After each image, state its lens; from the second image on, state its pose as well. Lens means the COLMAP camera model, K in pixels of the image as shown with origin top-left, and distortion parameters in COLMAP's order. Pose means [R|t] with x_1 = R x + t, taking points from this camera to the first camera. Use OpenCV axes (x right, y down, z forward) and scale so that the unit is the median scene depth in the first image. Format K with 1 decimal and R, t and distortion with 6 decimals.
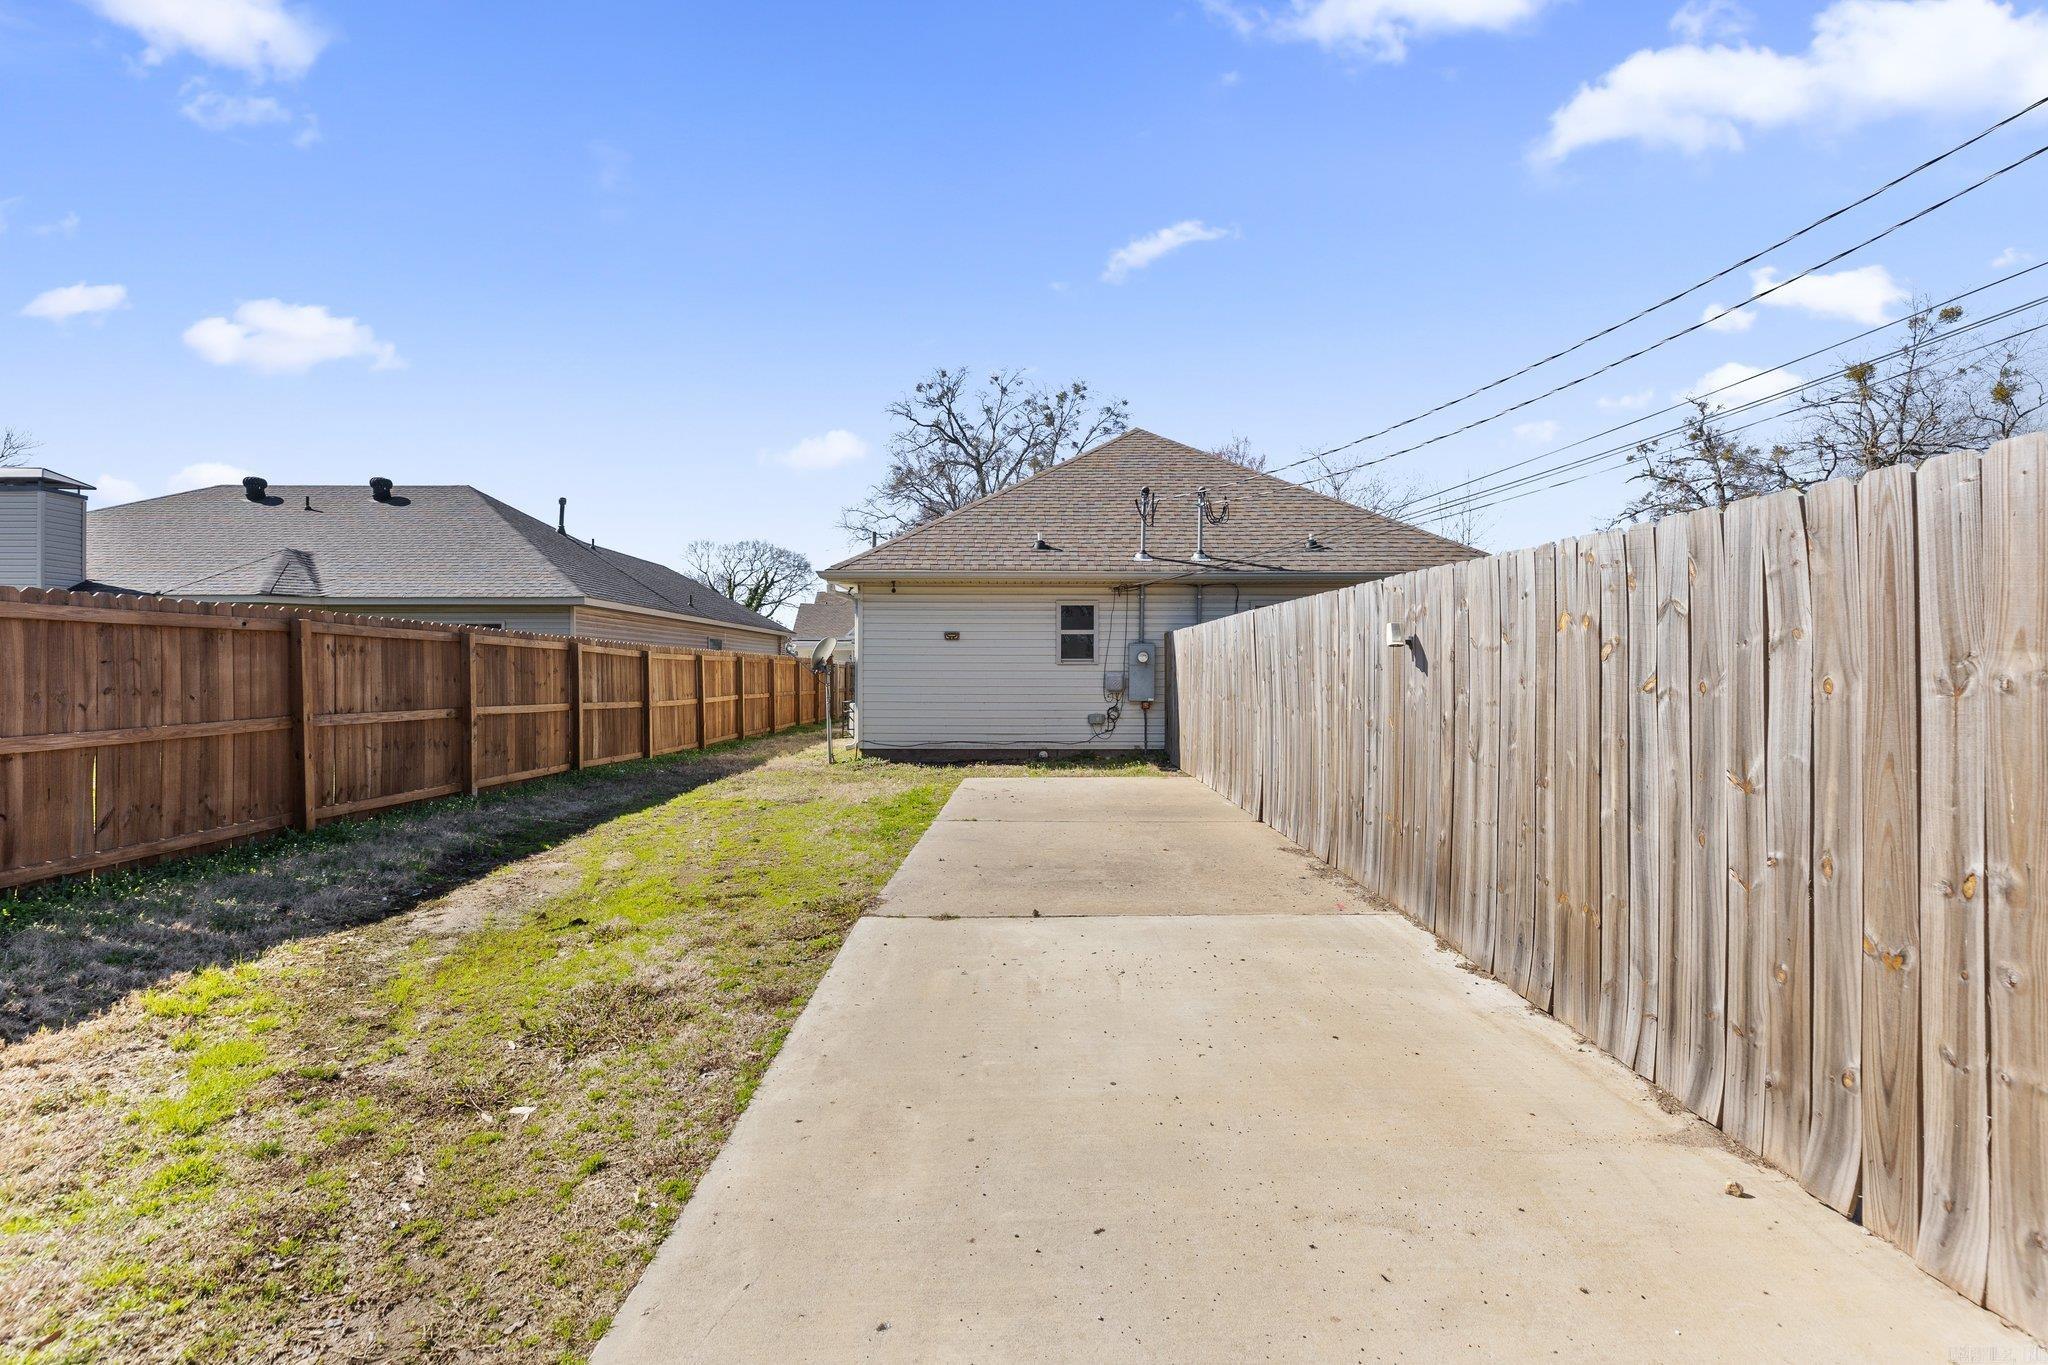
lens RADIAL K [[929.2, 0, 1020.9], [0, 929.2, 680.8], [0, 0, 1]] dist [0.007867, -0.000094]
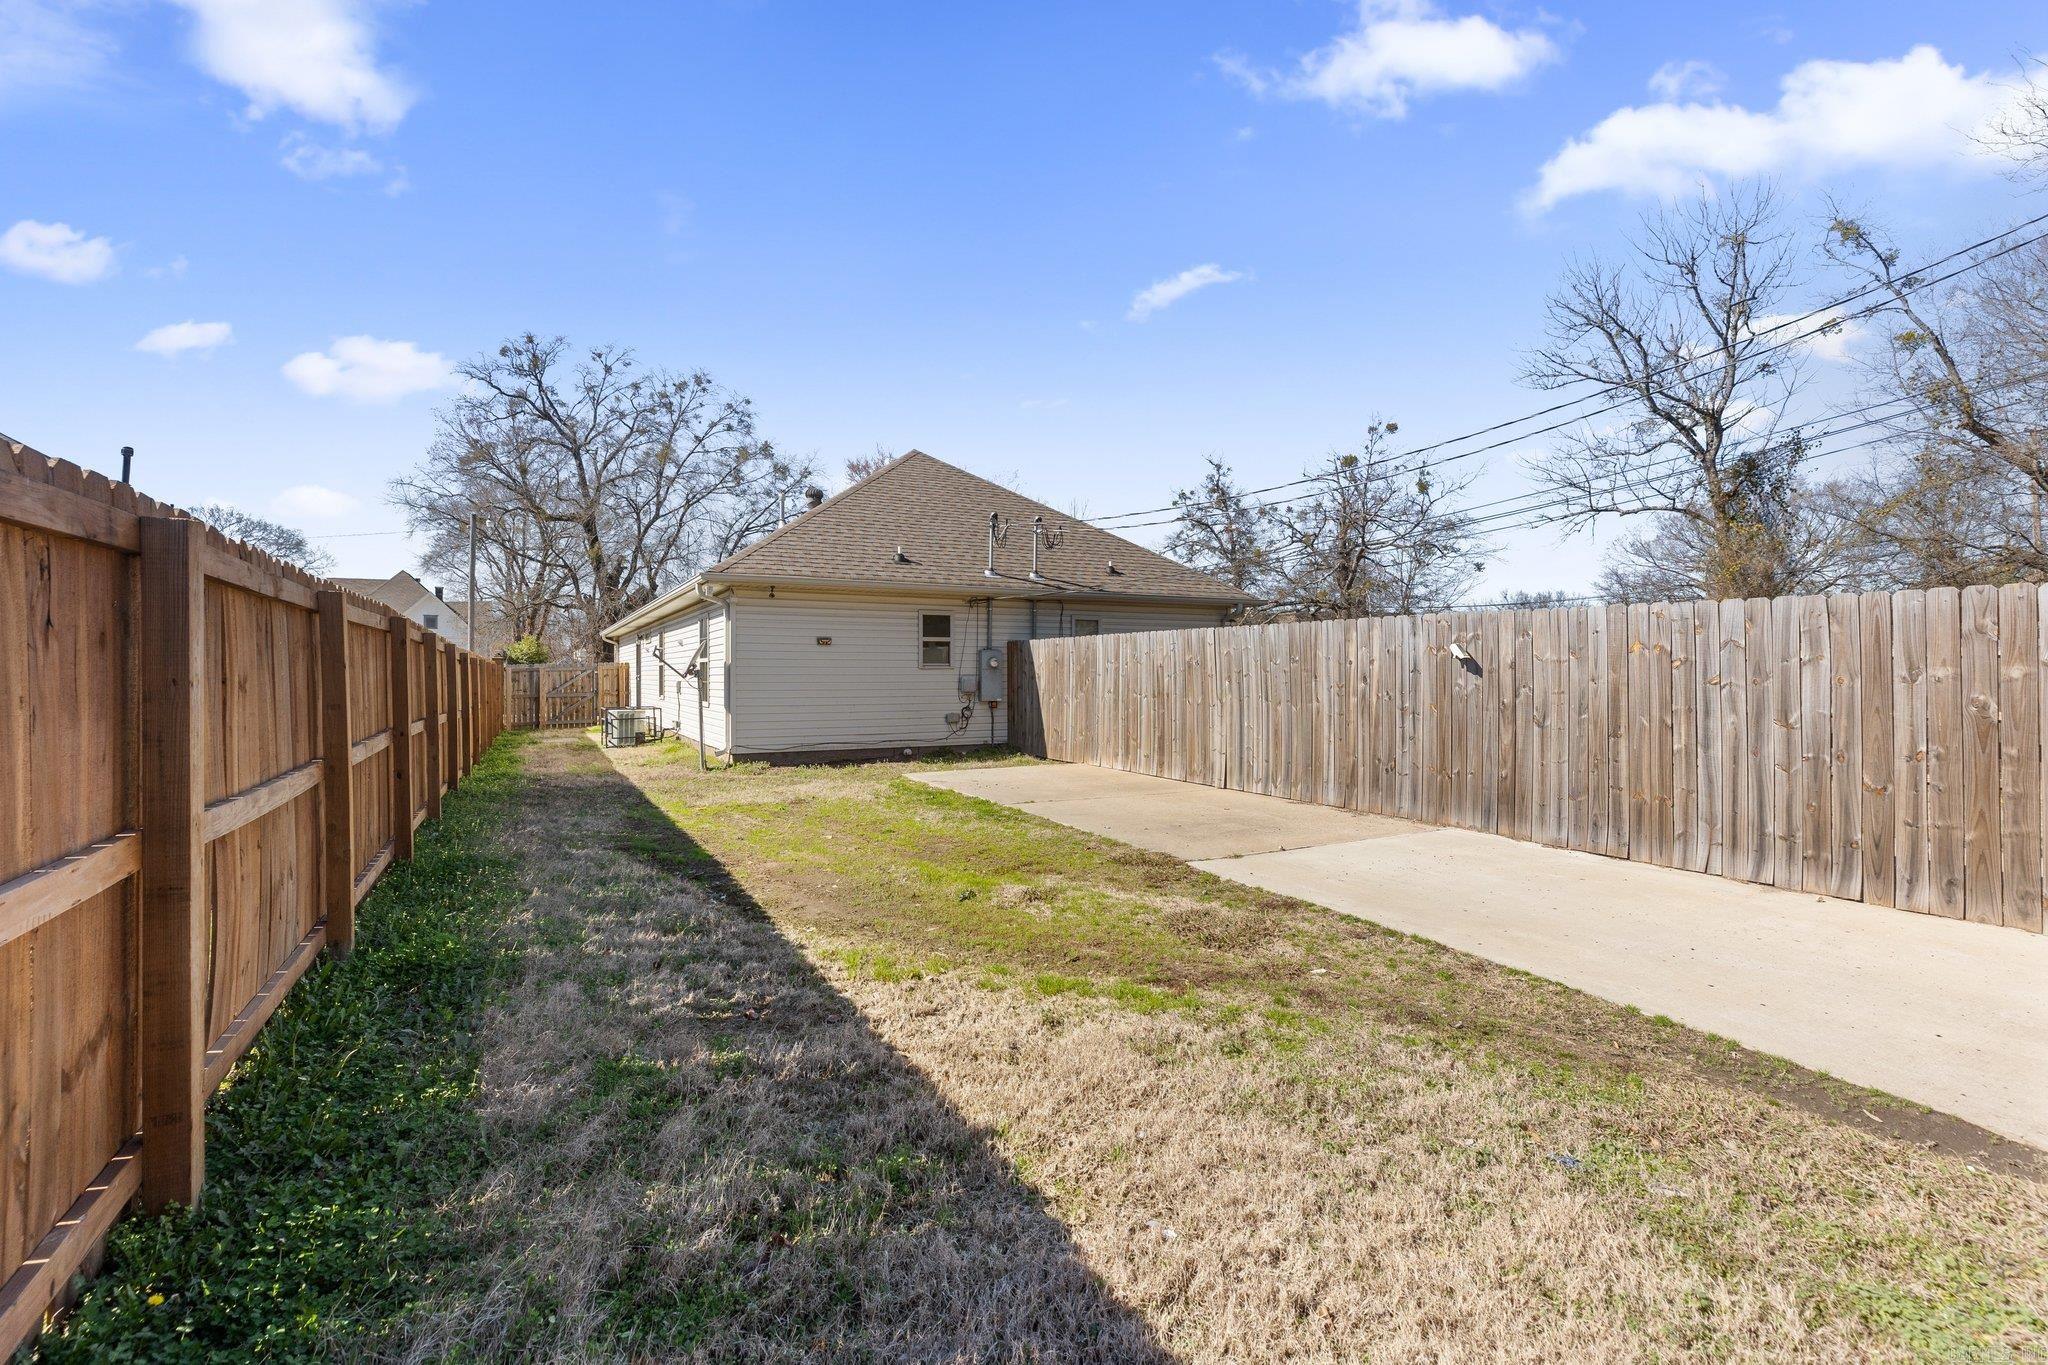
lens RADIAL K [[929.2, 0, 1028.2], [0, 929.2, 679.1], [0, 0, 1]] dist [0.007867, -0.000094]
pose [[0.883544, -0.005343, 0.468318, -0.359819], [0.007687, 0.999966, -0.003095, -0.001110], [-0.468285, 0.006335, 0.883555, -0.021586]]
